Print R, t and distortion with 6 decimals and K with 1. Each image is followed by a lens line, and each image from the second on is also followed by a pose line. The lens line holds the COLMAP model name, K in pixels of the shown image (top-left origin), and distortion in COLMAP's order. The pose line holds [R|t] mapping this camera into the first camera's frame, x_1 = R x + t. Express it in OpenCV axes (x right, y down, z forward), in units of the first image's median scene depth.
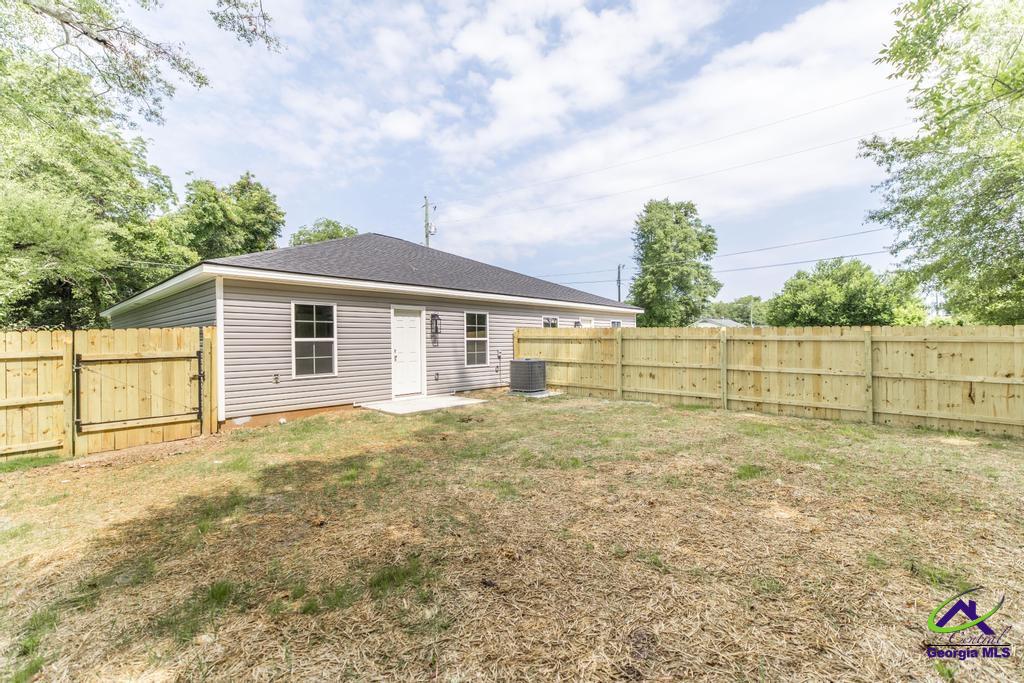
lens RADIAL K [[448.3, 0, 511.8], [0, 448.3, 340.8], [0, 0, 1]] dist [0.003932, -0.001838]
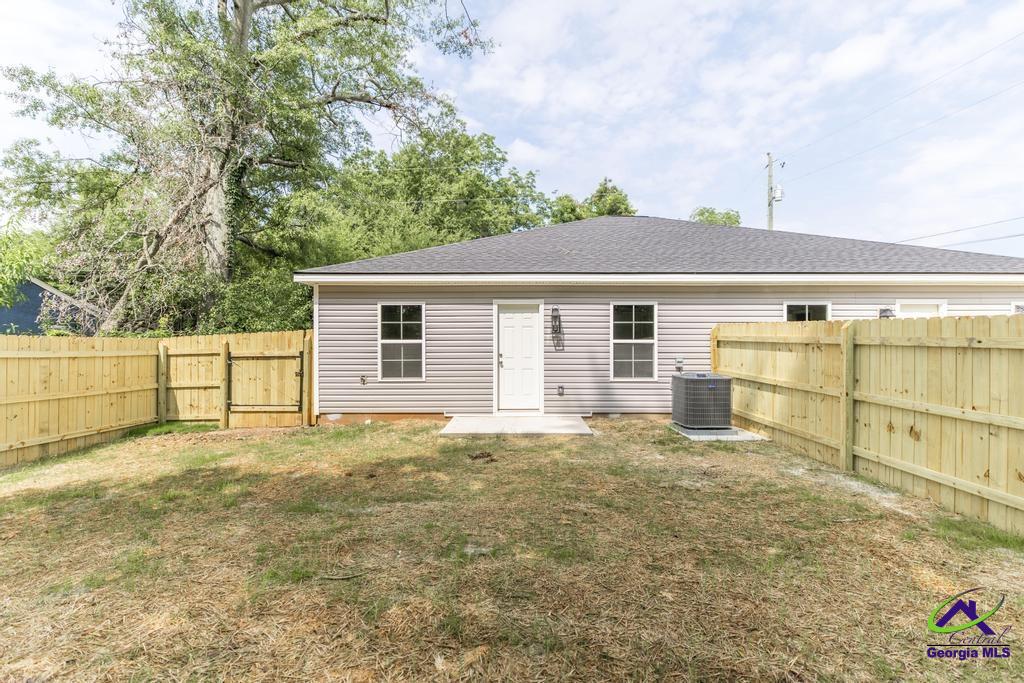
lens RADIAL K [[472.3, 0, 512.0], [0, 472.3, 340.9], [0, 0, 1]] dist [0.005569, 0.000373]
pose [[0.670963, 0.008345, -0.741444, 0.447635], [-0.004648, 0.999964, 0.007049, -0.011790], [0.741477, -0.001283, 0.670977, 0.483742]]
